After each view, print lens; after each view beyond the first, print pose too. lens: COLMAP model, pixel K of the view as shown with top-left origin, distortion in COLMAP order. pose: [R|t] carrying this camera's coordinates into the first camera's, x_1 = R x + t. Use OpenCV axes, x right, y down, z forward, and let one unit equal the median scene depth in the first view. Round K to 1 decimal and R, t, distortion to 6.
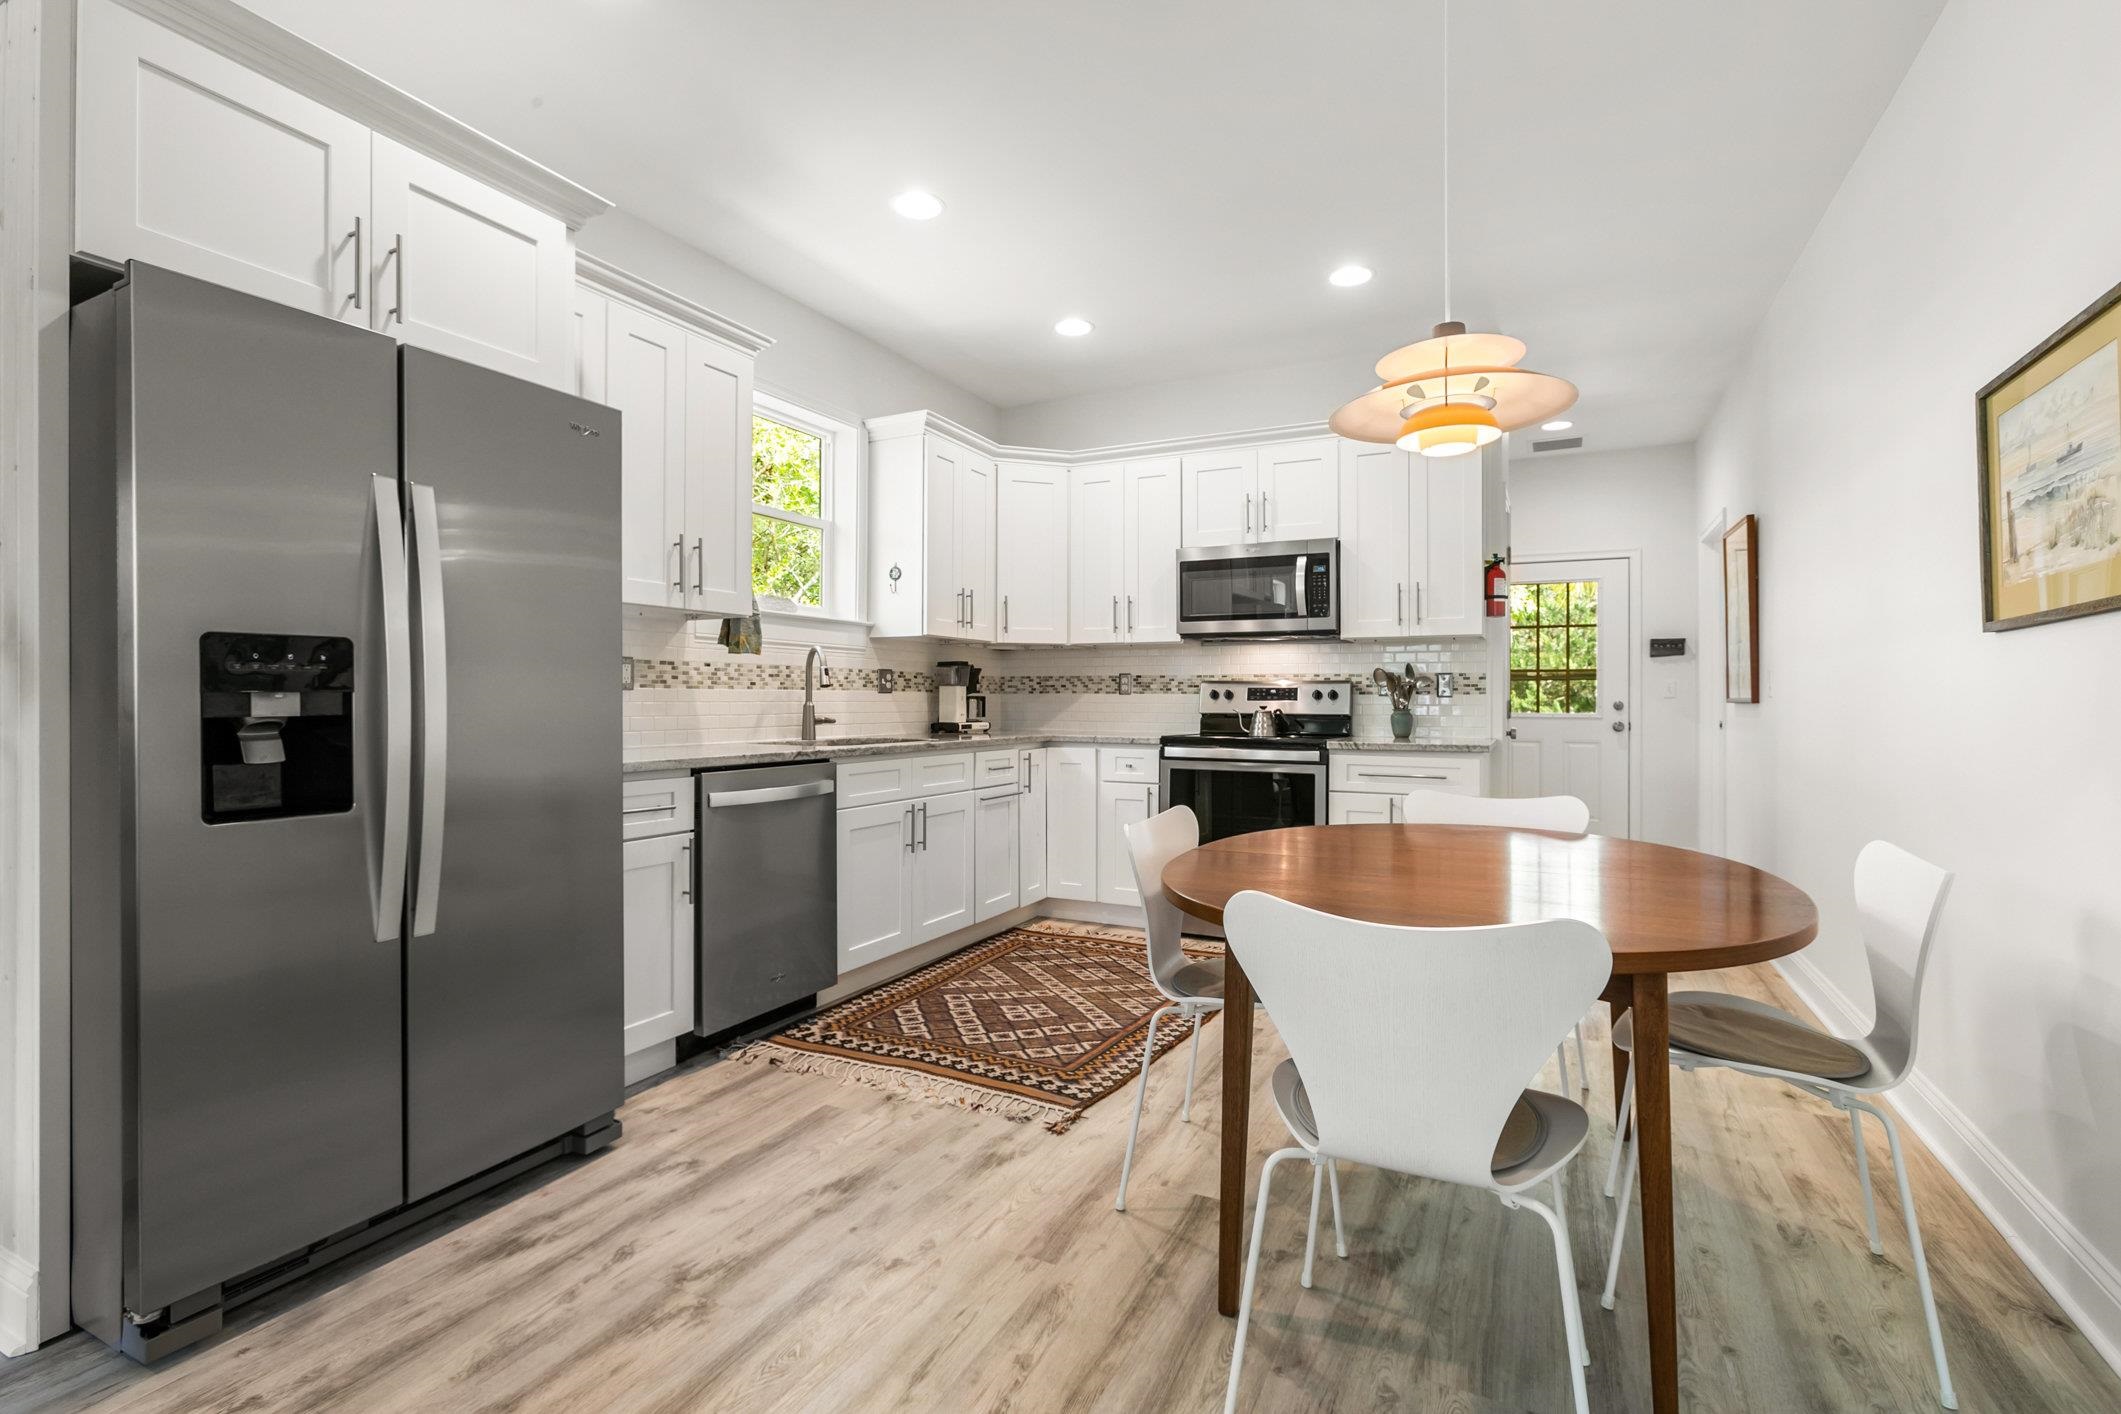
lens RADIAL K [[966.9, 0, 1067.1], [0, 966.9, 694.3], [0, 0, 1]] dist [-0.002549, 0.000963]
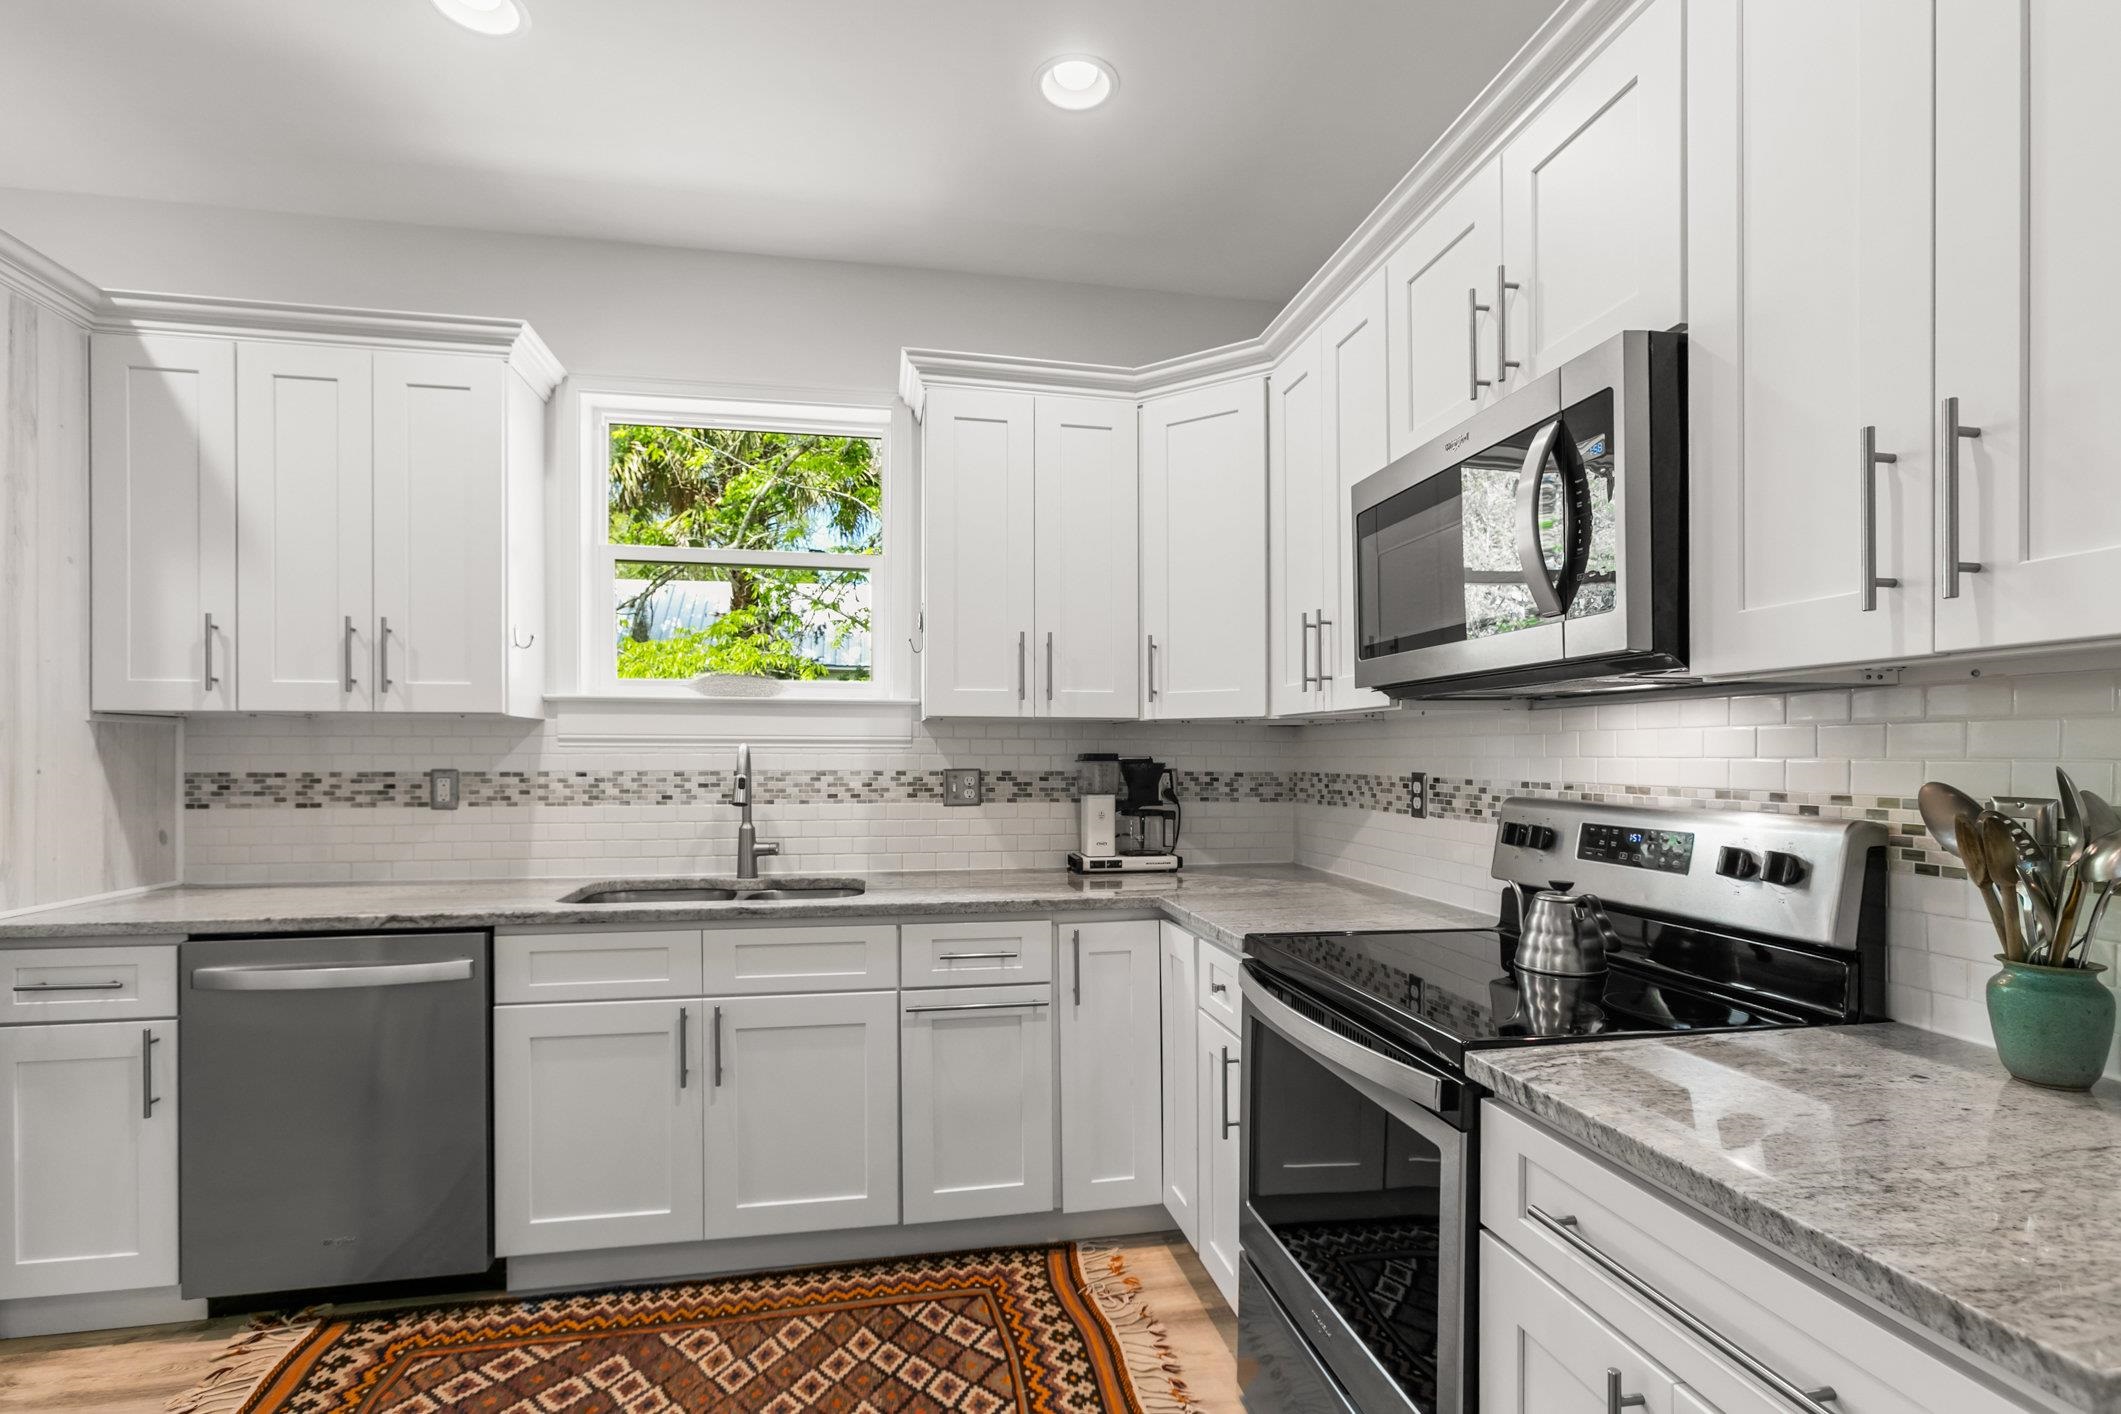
lens RADIAL K [[966.9, 0, 1061.0], [0, 966.9, 760.5], [0, 0, 1]] dist [-0.002549, 0.000963]
pose [[0.611505, 0.001138, -0.791239, 0.384342], [0.003775, 0.999983, 0.004356, -0.035618], [0.791231, -0.005651, 0.611491, 0.673384]]
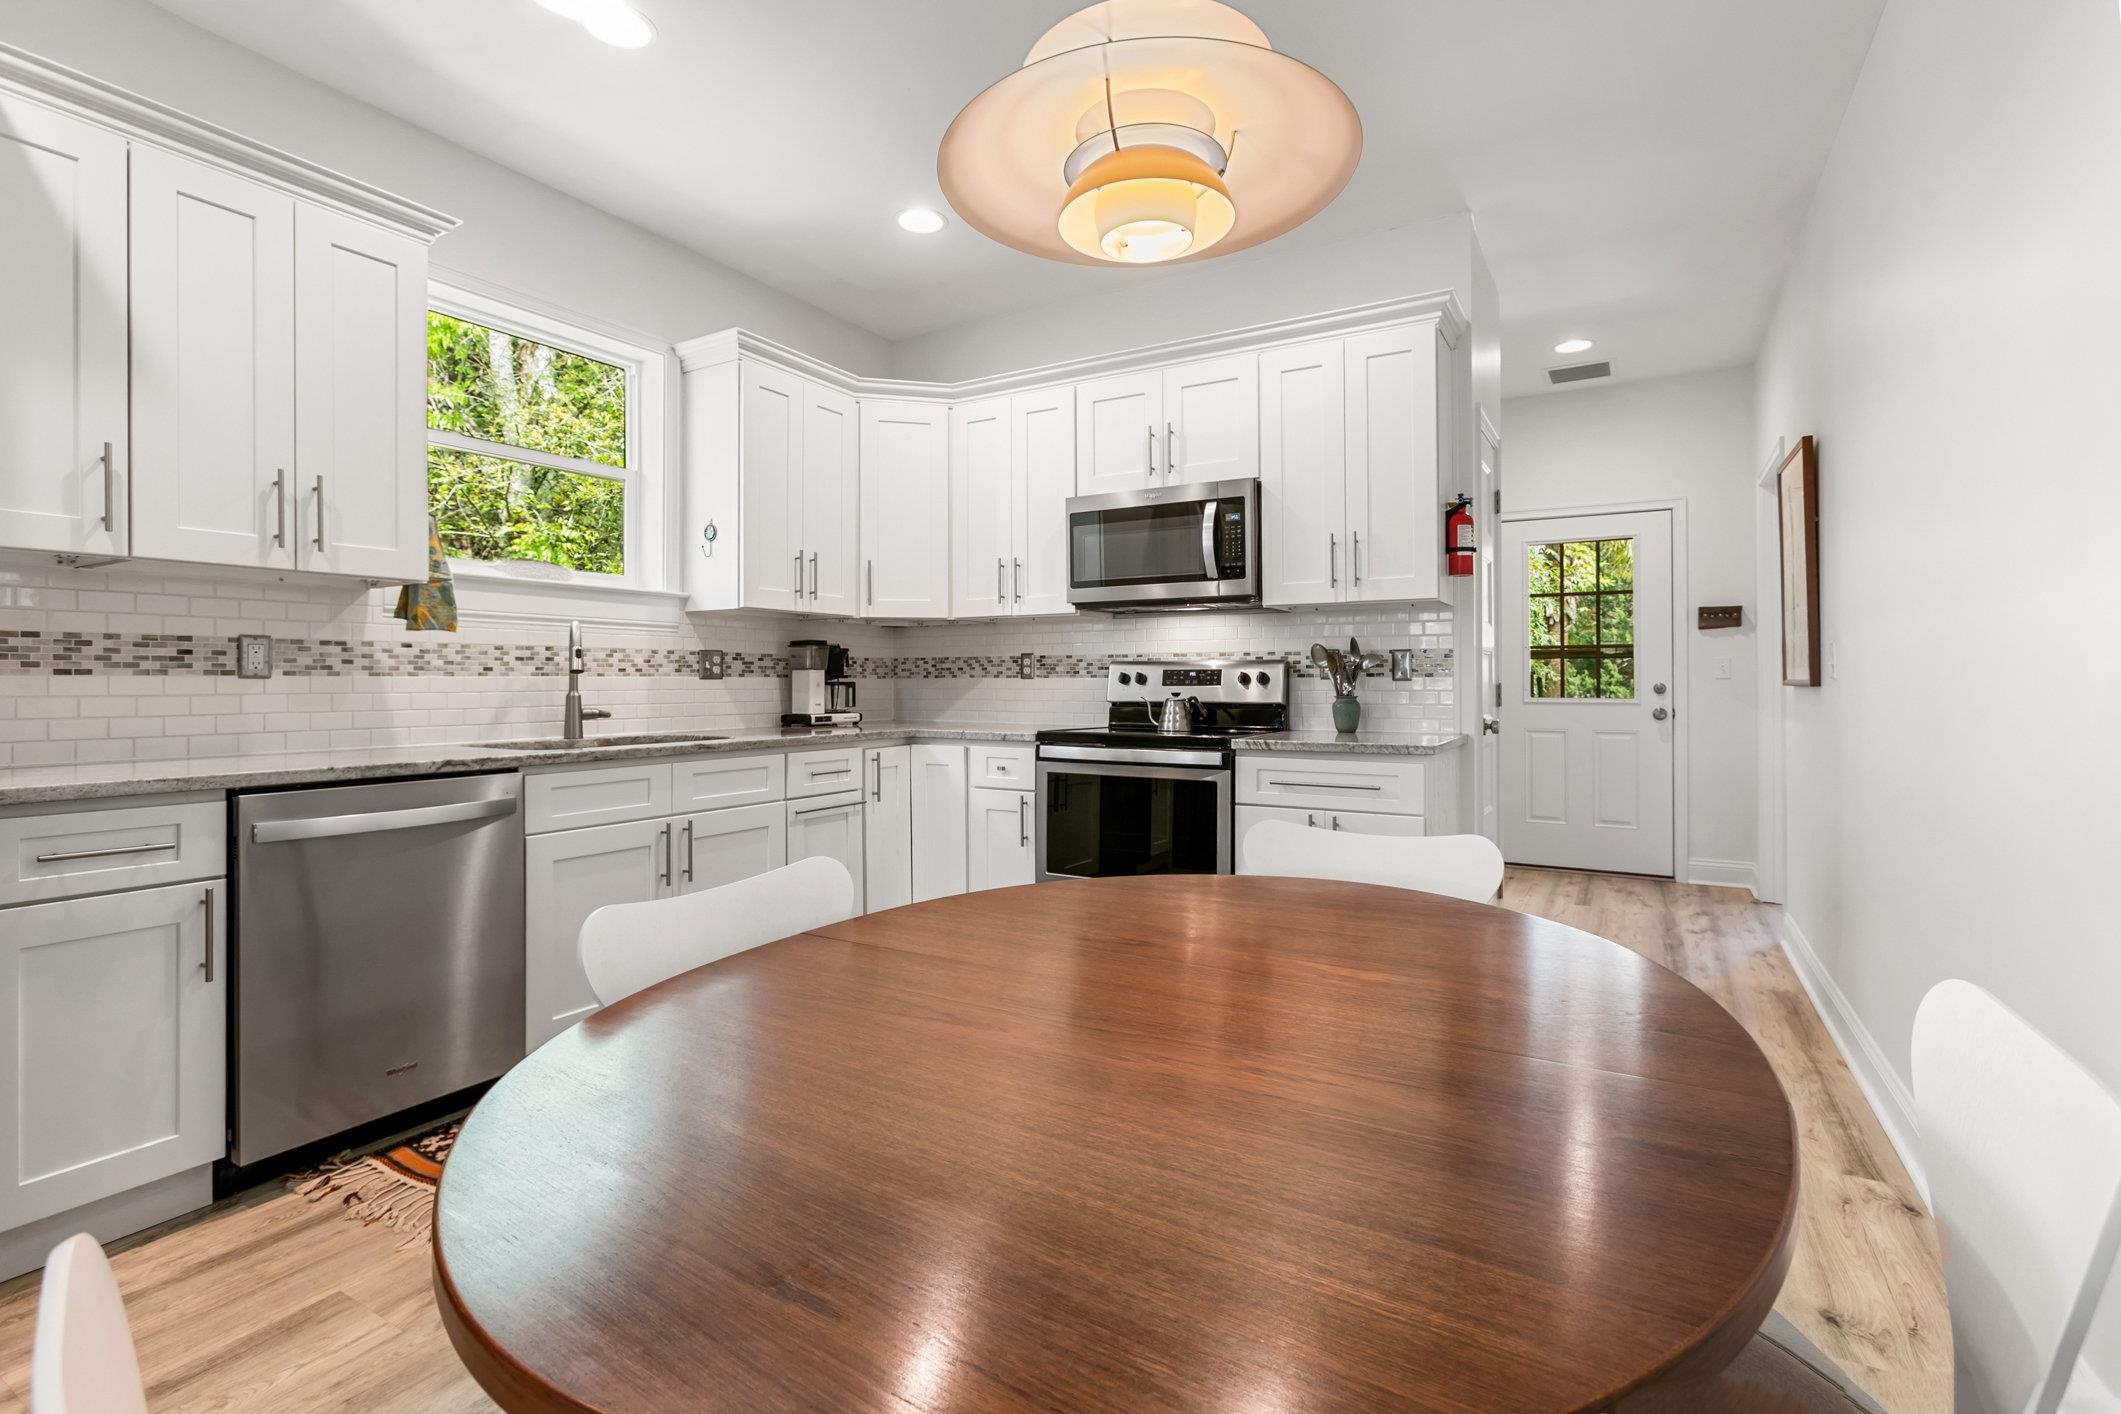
lens RADIAL K [[966.9, 0, 1061.8], [0, 966.9, 676.9], [0, 0, 1]] dist [-0.002549, 0.000963]
pose [[0.997607, -0.005500, -0.068919, 0.172086], [0.005513, 0.999985, -0.000008, -0.001592], [0.068918, -0.000372, 0.997622, 0.205563]]
